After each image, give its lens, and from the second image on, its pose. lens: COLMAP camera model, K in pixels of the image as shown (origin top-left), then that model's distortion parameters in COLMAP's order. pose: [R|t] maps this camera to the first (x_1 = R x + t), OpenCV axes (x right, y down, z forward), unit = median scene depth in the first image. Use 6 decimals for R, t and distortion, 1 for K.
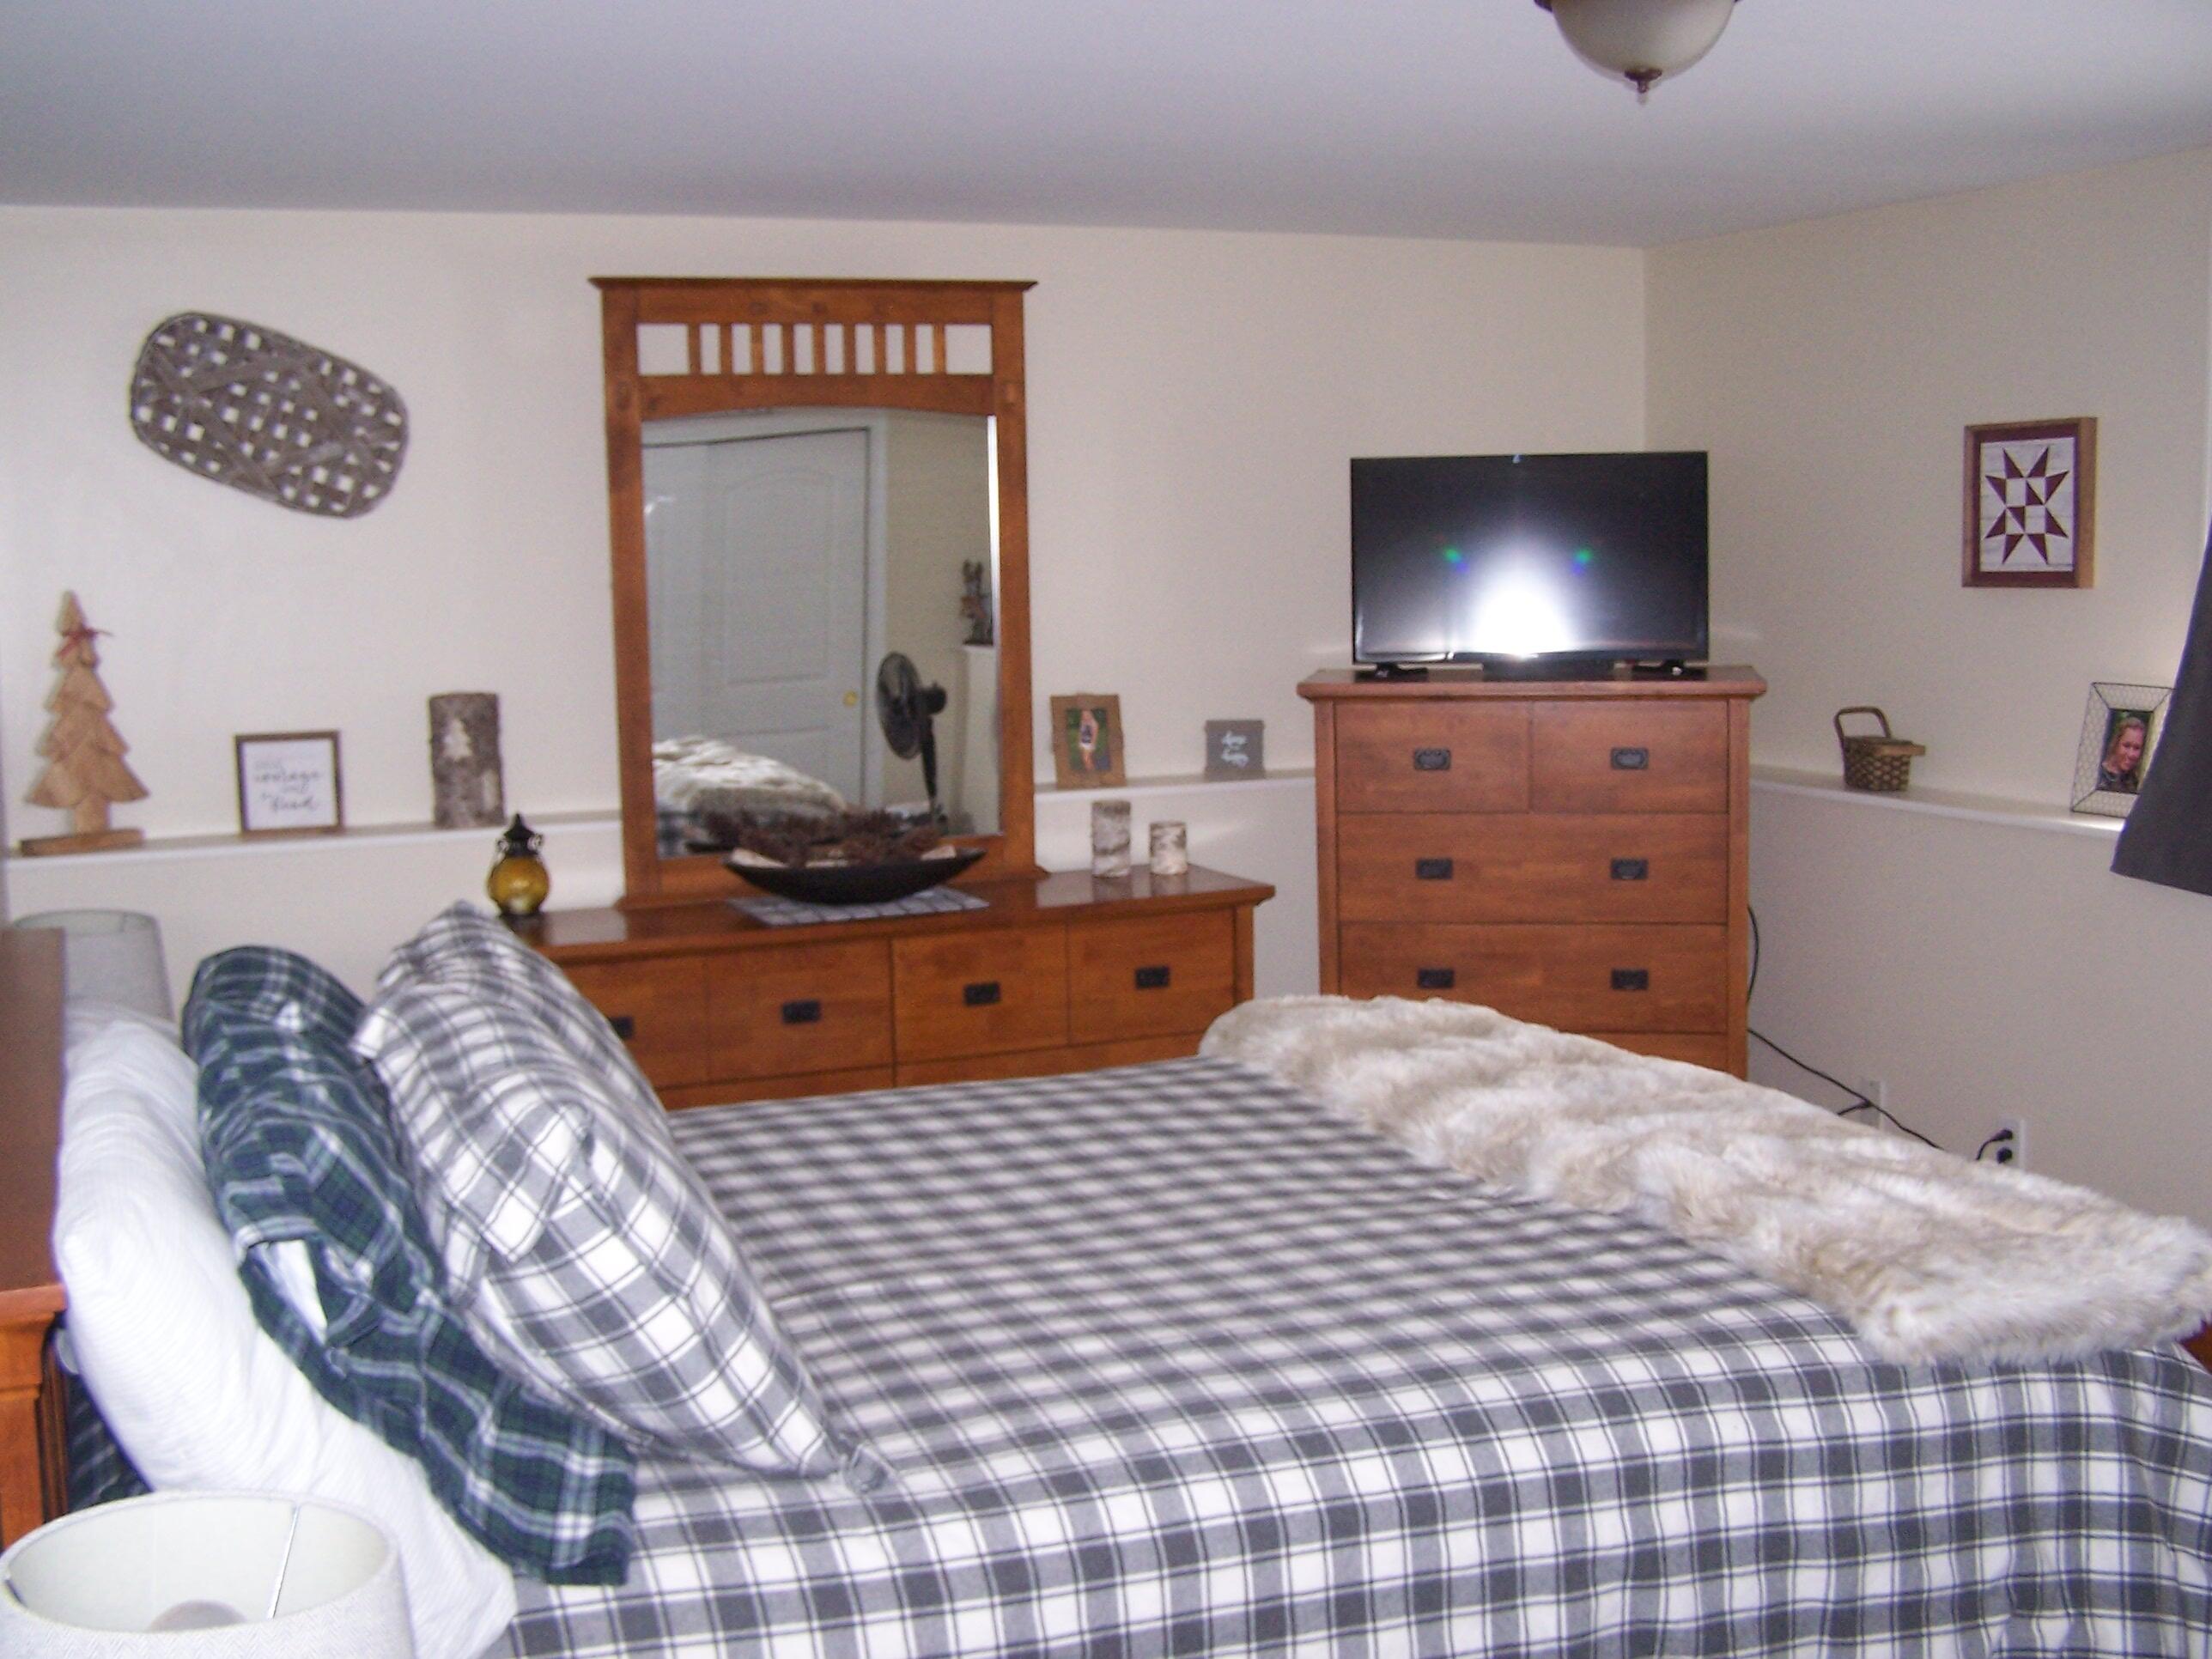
lens RADIAL K [[2503.7, 0, 1093.4], [0, 2503.7, 850.0], [0, 0, 1]] dist [-0.205443, 0.367058]
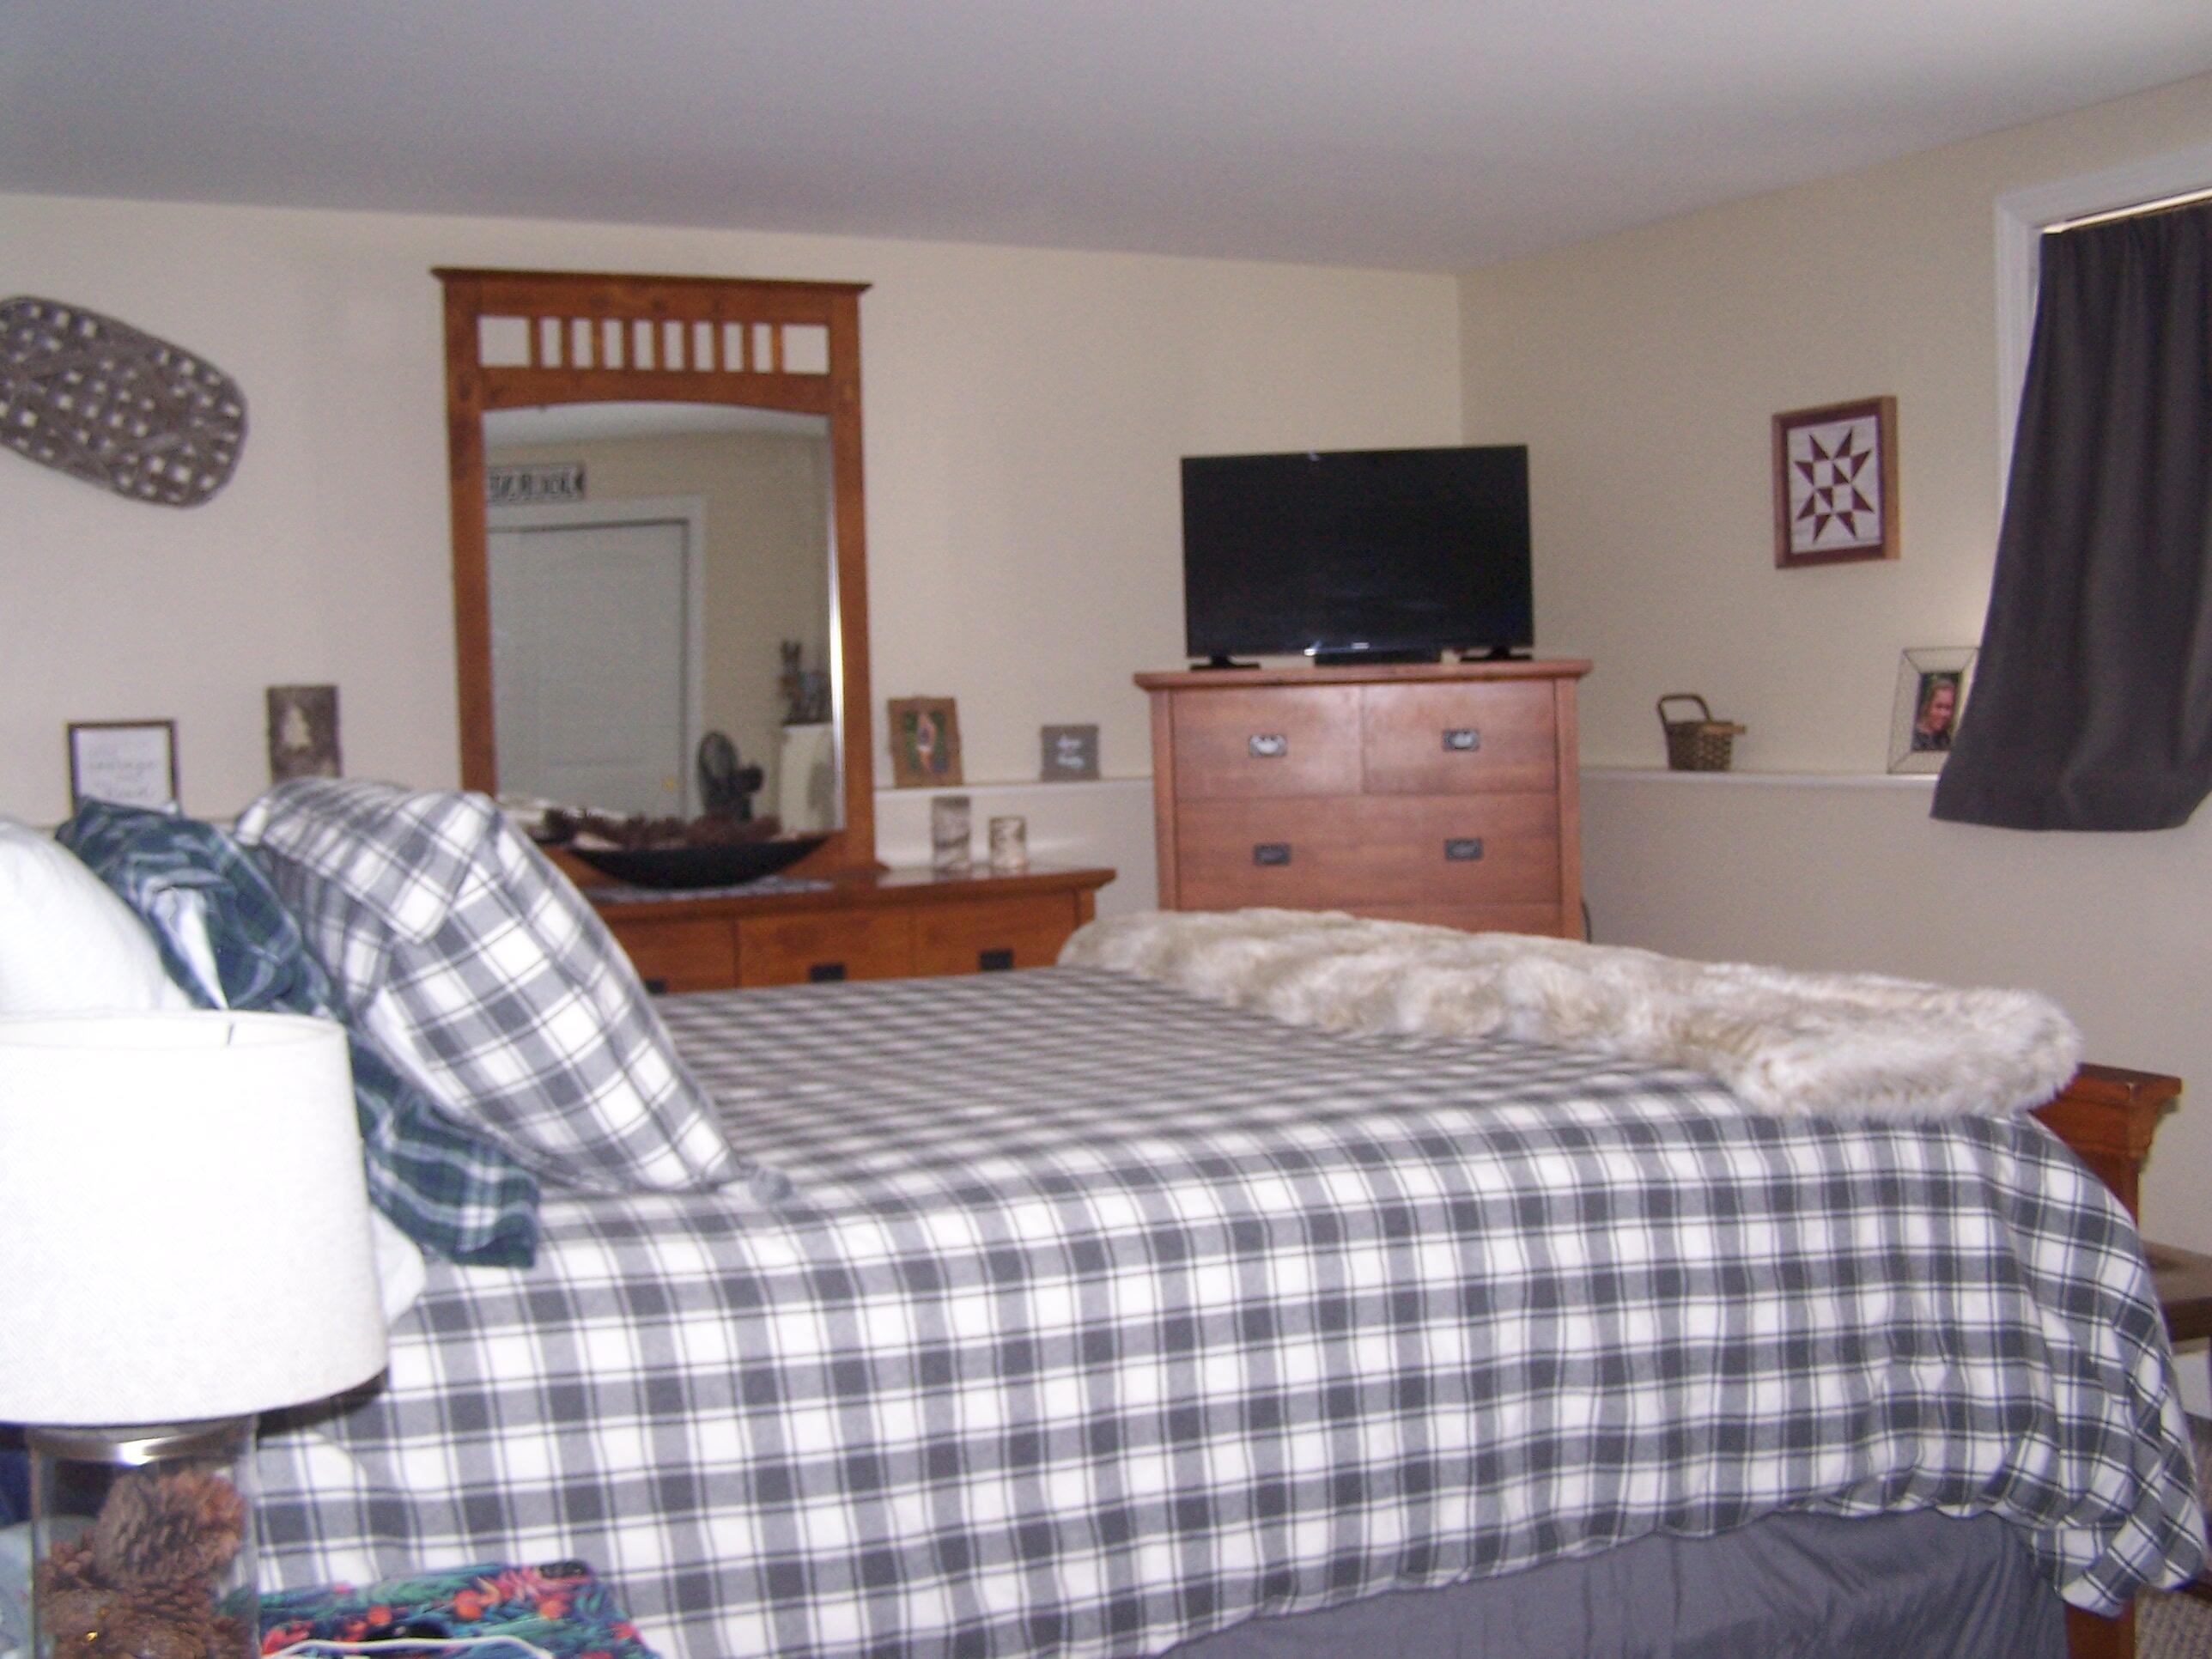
lens RADIAL K [[2503.7, 0, 1093.4], [0, 2503.7, 850.0], [0, 0, 1]] dist [-0.205443, 0.367058]
pose [[0.996830, -0.014635, 0.078210, -0.023441], [0.019855, 0.997596, -0.066390, 0.112724], [-0.077050, 0.067732, 0.994724, -0.006856]]
